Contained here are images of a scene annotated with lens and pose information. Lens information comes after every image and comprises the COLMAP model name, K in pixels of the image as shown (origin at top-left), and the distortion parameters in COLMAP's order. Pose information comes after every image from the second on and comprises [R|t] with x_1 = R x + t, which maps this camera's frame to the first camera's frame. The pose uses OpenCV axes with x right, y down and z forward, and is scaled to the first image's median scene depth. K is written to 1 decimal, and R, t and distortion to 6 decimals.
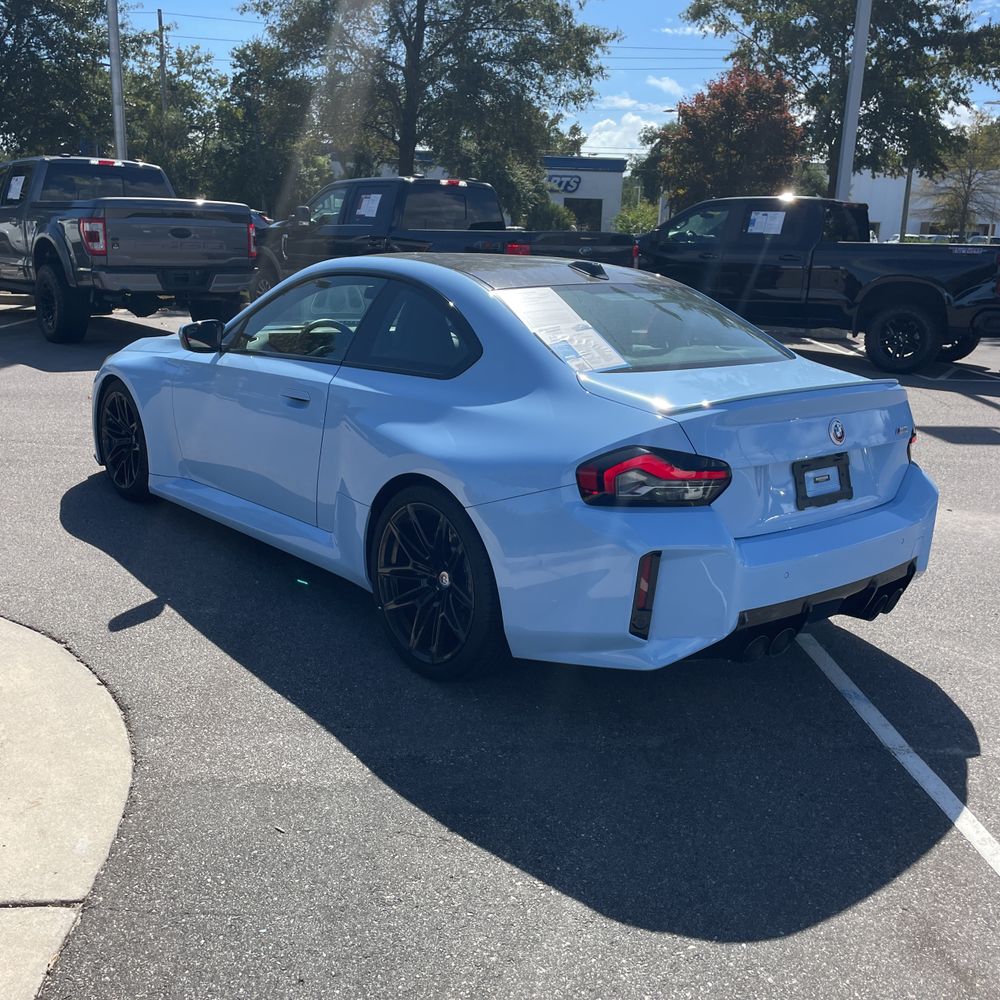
lens RADIAL K [[1007.8, 0, 500.0], [0, 1007.8, 500.0], [0, 0, 1]] dist [0.085121, -0.114289]
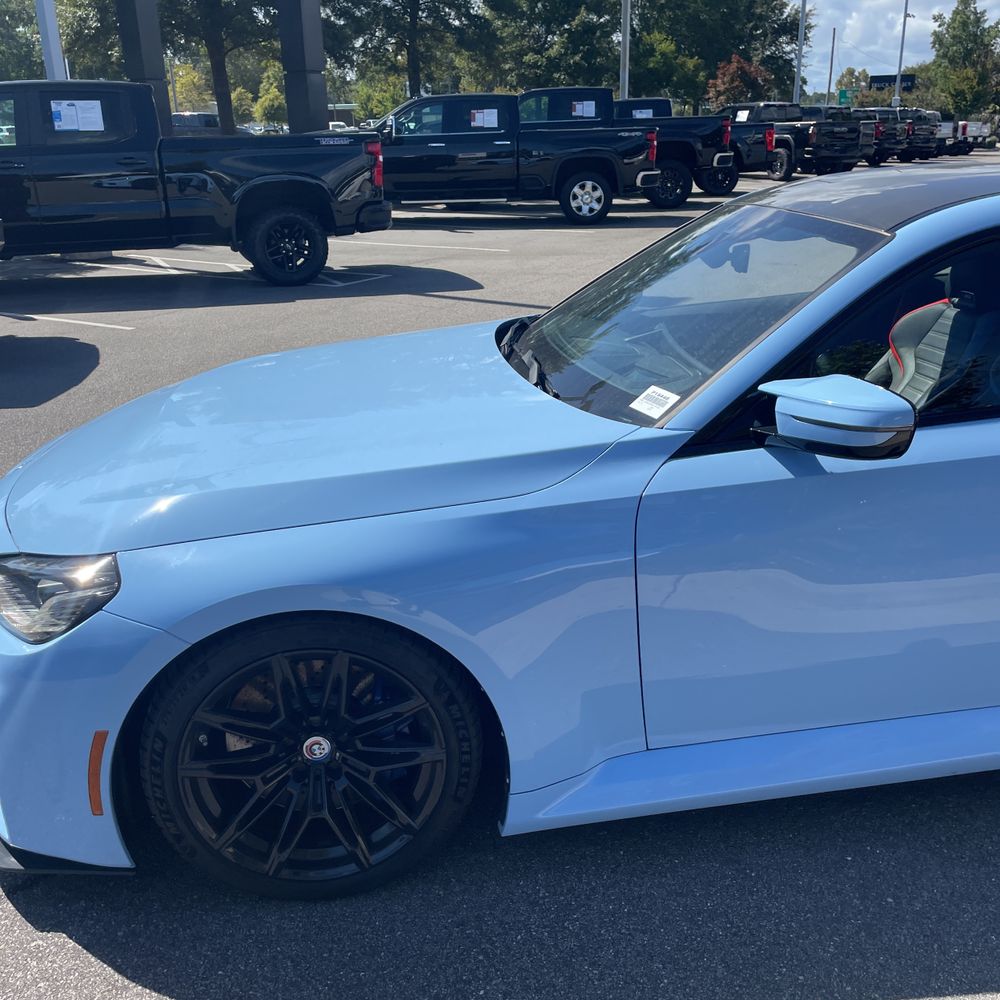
lens RADIAL K [[1012.8, 0, 504.7], [0, 1012.8, 507.4], [0, 0, 1]] dist [0.088809, -0.122372]
pose [[0.538374, -0.333090, 0.774083, -0.254584], [0.252003, 0.940171, 0.229290, -0.093195], [-0.804144, 0.071627, 0.590103, 0.311090]]
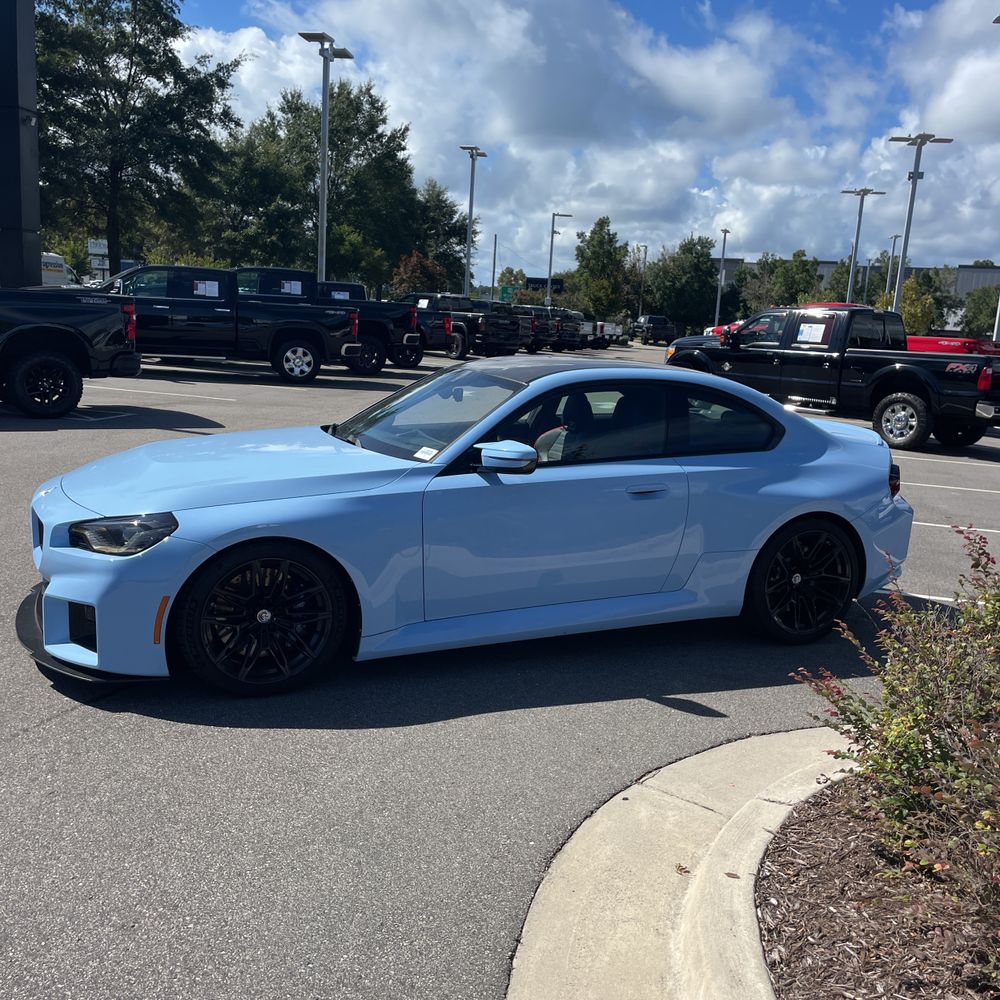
lens RADIAL K [[1012.8, 0, 504.7], [0, 1012.8, 507.4], [0, 0, 1]] dist [0.088809, -0.122372]
pose [[0.269737, -0.199600, 0.942020, -0.438163], [0.198198, 0.968843, 0.148532, -0.093670], [-0.942316, 0.146642, 0.300893, 0.258526]]
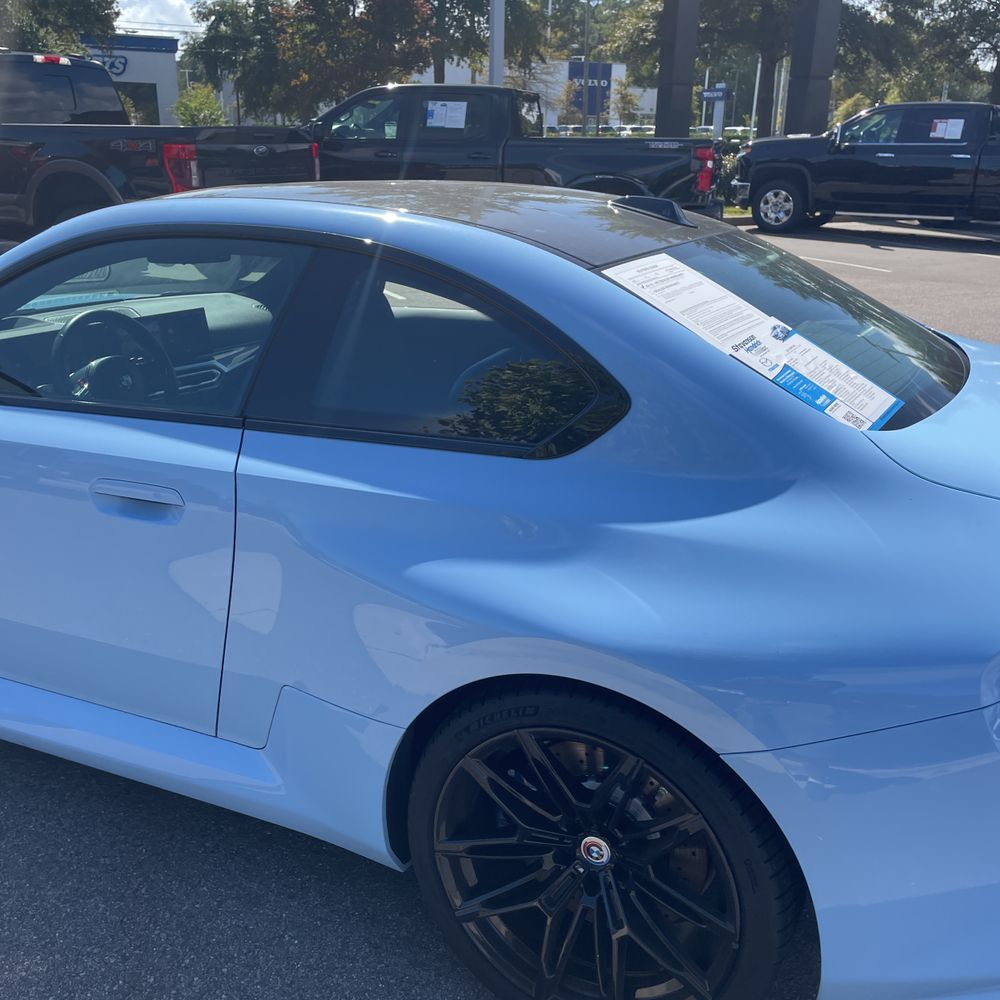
lens RADIAL K [[1009.8, 0, 511.4], [0, 1009.8, 486.0], [0, 0, 1]] dist [0.092169, -0.127227]
pose [[0.910781, -0.148088, 0.385420, -0.073055], [0.114586, 0.987456, 0.108630, -0.045224], [-0.396672, -0.054775, 0.916325, 0.153751]]
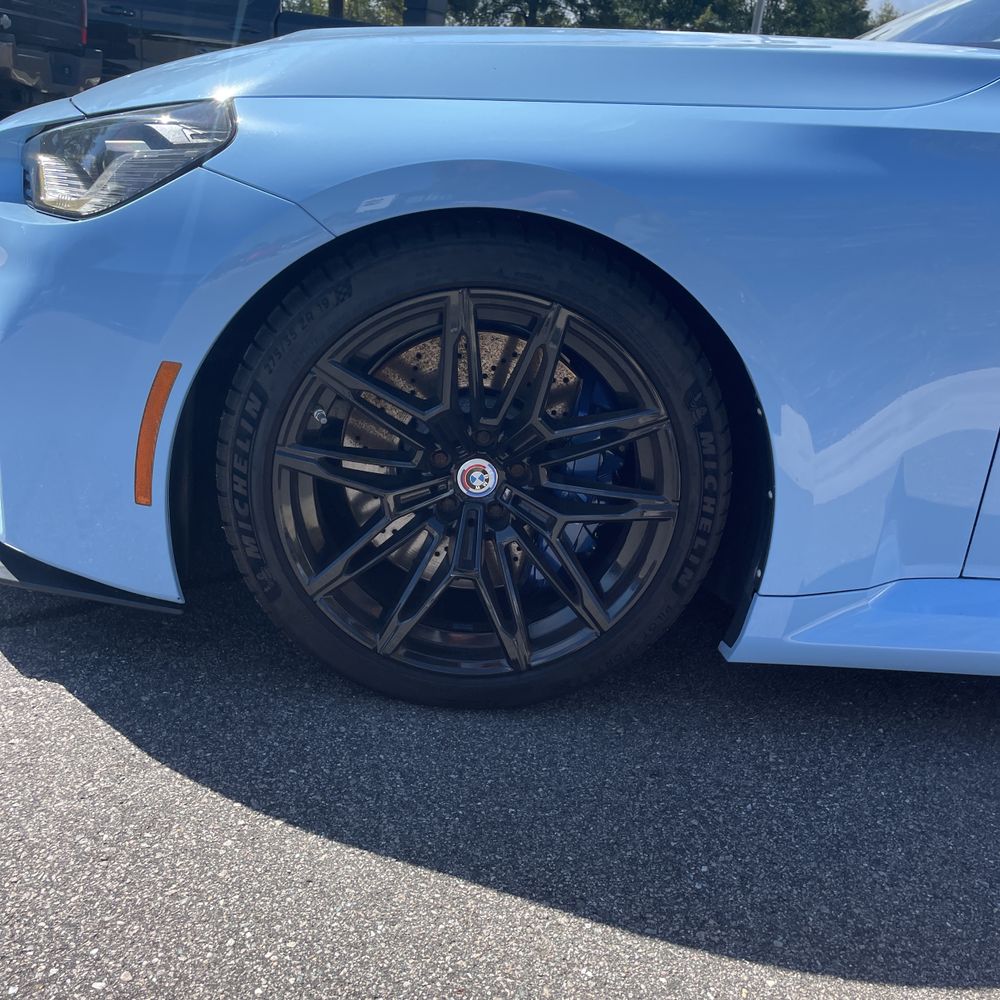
lens RADIAL K [[1012.8, 0, 504.7], [0, 1012.8, 507.4], [0, 0, 1]] dist [0.088809, -0.122372]
pose [[0.609104, -0.239076, 0.756198, -0.236986], [0.105040, 0.969401, 0.221873, -0.046827], [-0.786104, -0.055713, 0.615579, 0.366799]]
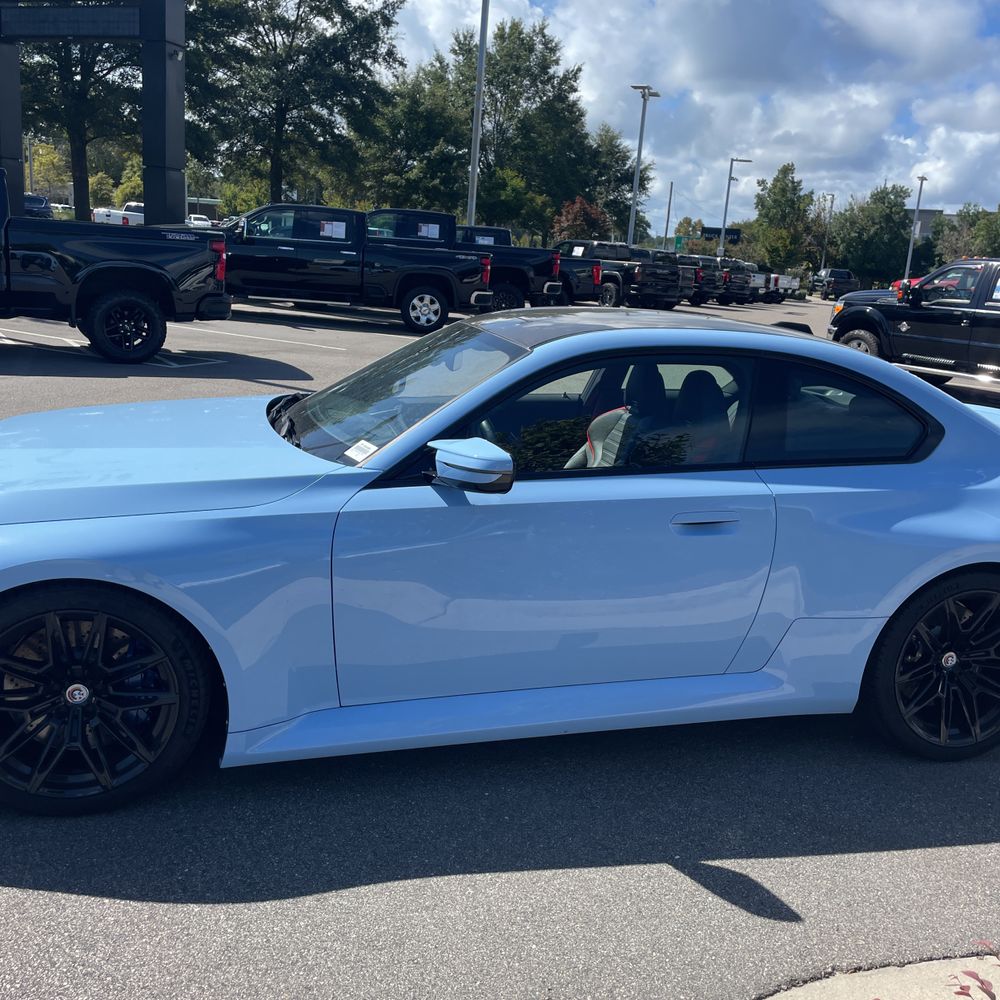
lens RADIAL K [[1009.8, 0, 511.4], [0, 1009.8, 486.0], [0, 0, 1]] dist [0.092169, -0.127227]
pose [[0.422317, -0.206395, 0.882638, -0.299302], [0.171535, 0.974335, 0.145763, -0.084860], [-0.890070, 0.089845, 0.446882, 0.253483]]
